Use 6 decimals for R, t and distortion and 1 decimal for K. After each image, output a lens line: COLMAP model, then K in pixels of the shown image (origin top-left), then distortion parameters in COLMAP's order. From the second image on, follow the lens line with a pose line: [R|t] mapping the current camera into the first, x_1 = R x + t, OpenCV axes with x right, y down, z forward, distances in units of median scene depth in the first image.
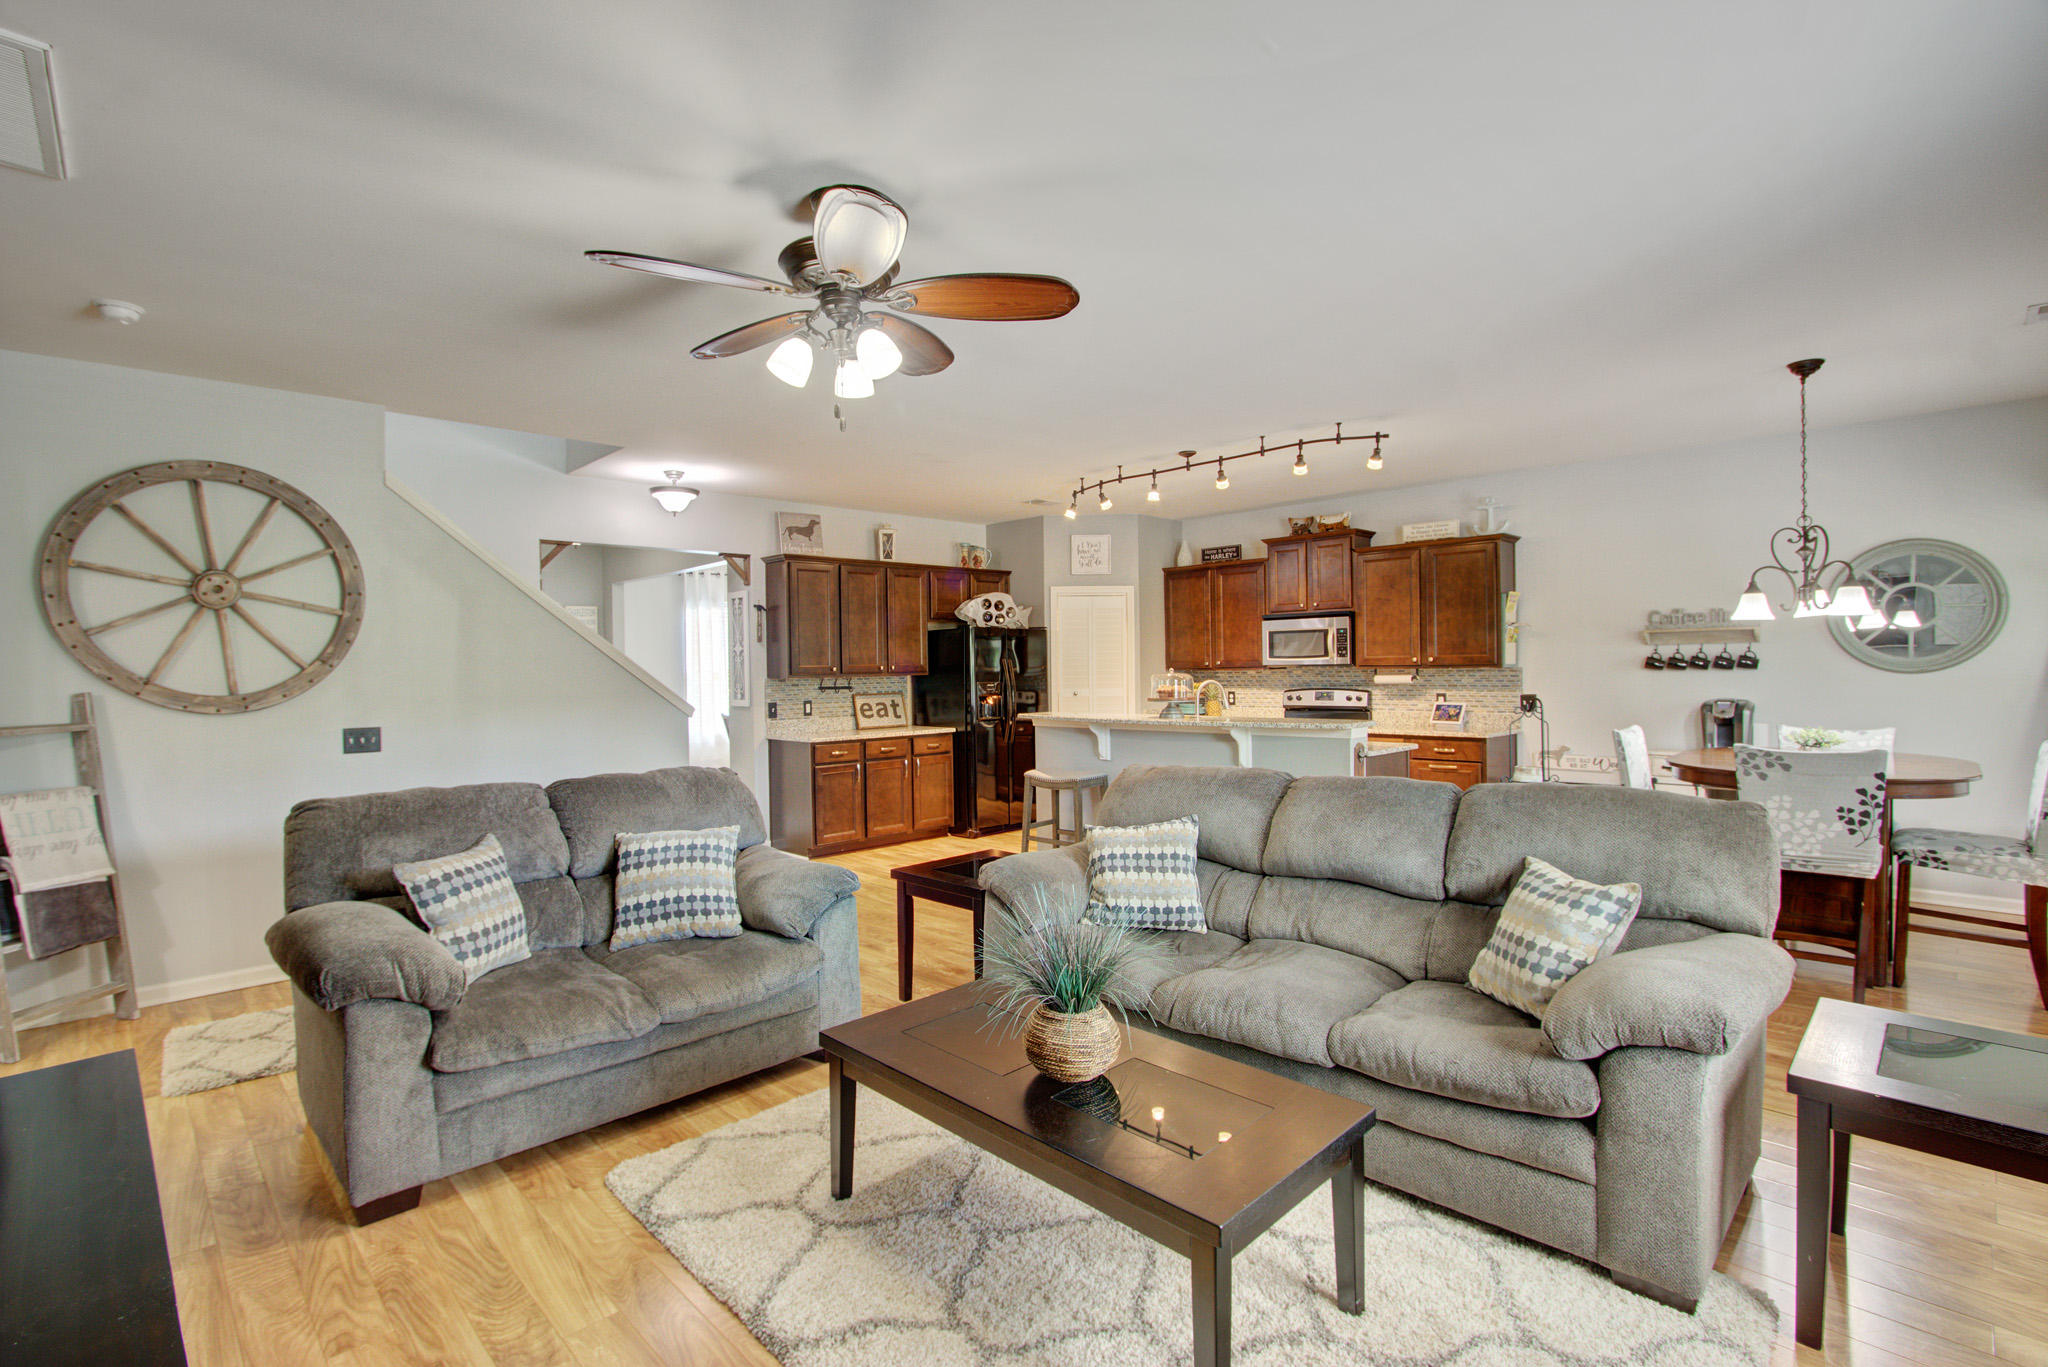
lens RADIAL K [[946.5, 0, 995.2], [0, 946.5, 675.9], [0, 0, 1]] dist [-0.018745, 0.000234]
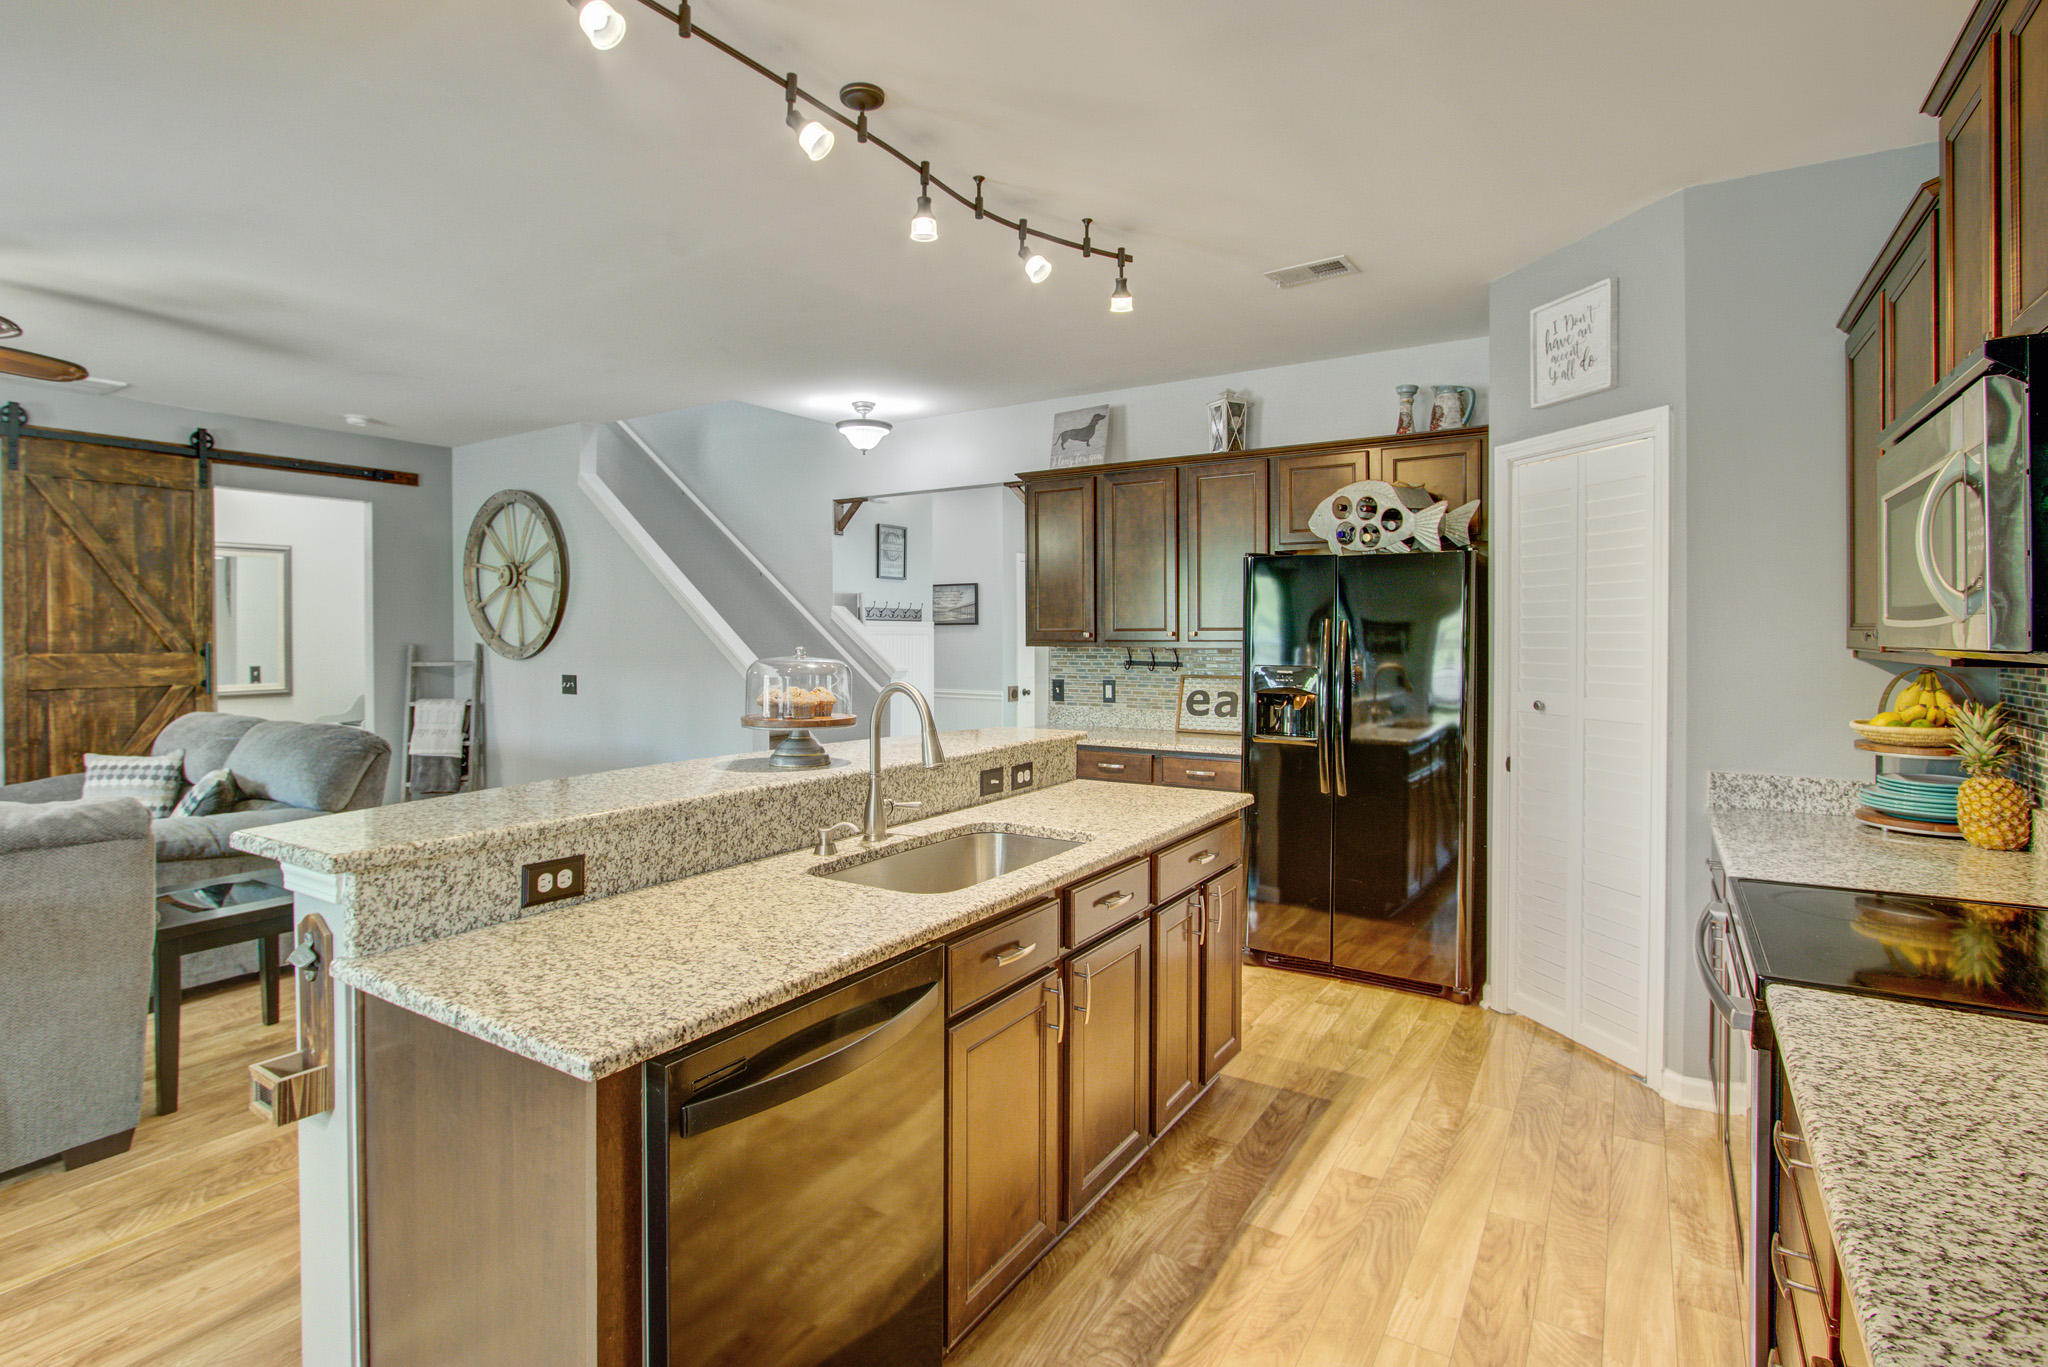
lens RADIAL K [[1001.0, 0, 997.7], [0, 1001.0, 633.7], [0, 0, 1]] dist [-0.021532, 0.000867]
pose [[0.235911, 0.016300, -0.971638, 0.542754], [-0.011185, 0.999839, 0.014057, -0.018662], [0.971710, 0.007552, 0.236055, 0.845644]]
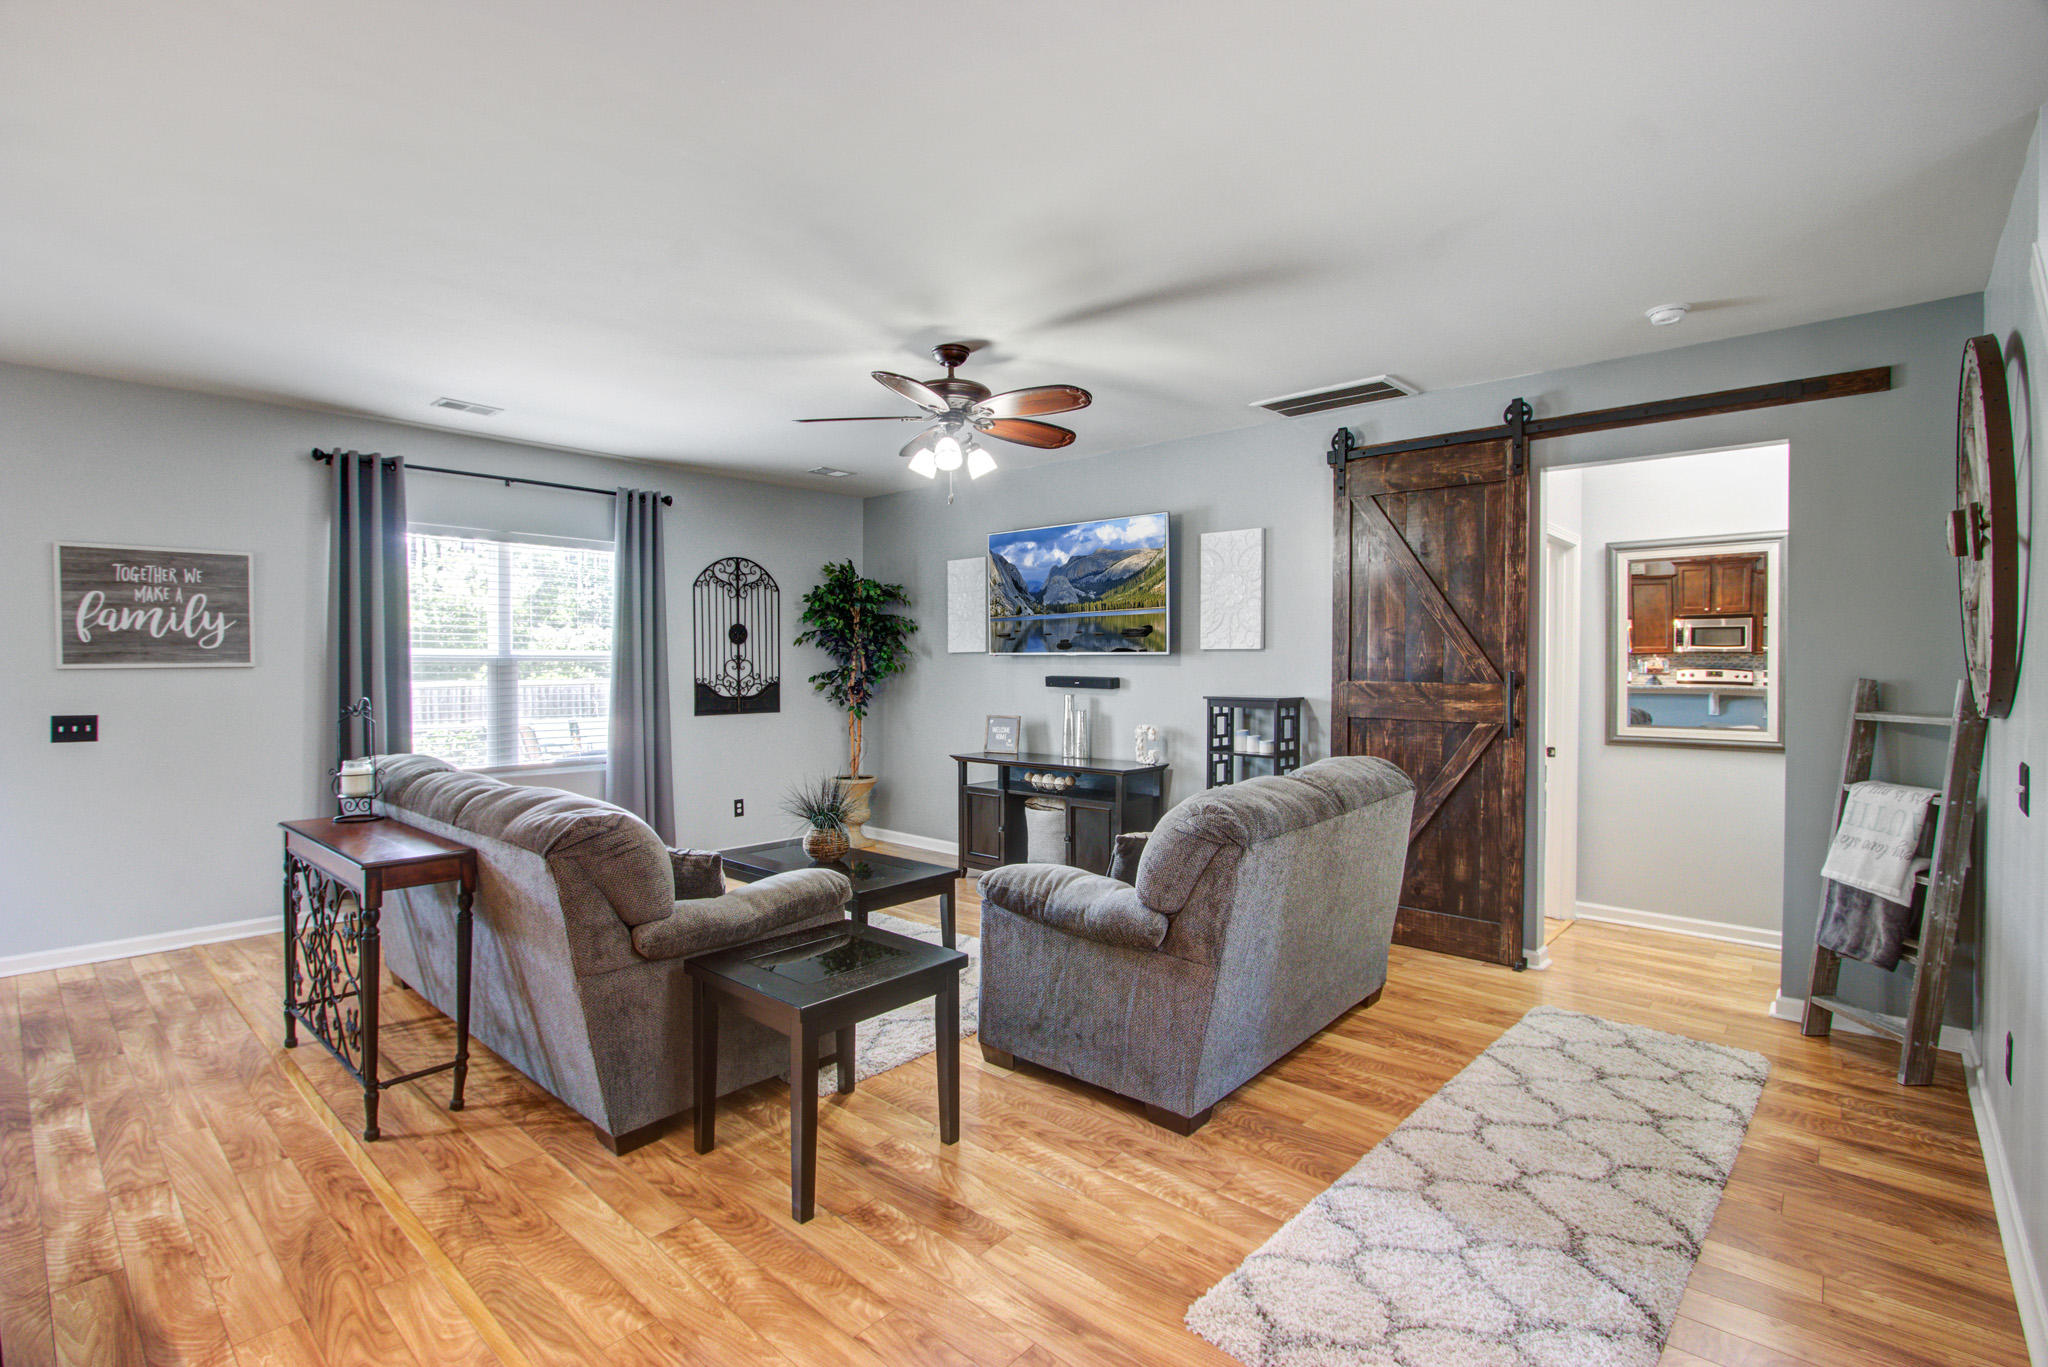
lens RADIAL K [[946.5, 0, 995.2], [0, 946.5, 675.9], [0, 0, 1]] dist [-0.018745, 0.000234]
pose [[-0.997818, 0.015341, -0.064216, -0.055987], [0.013674, 0.999560, 0.026327, -0.010008], [0.064592, 0.025391, -0.997589, 0.996315]]
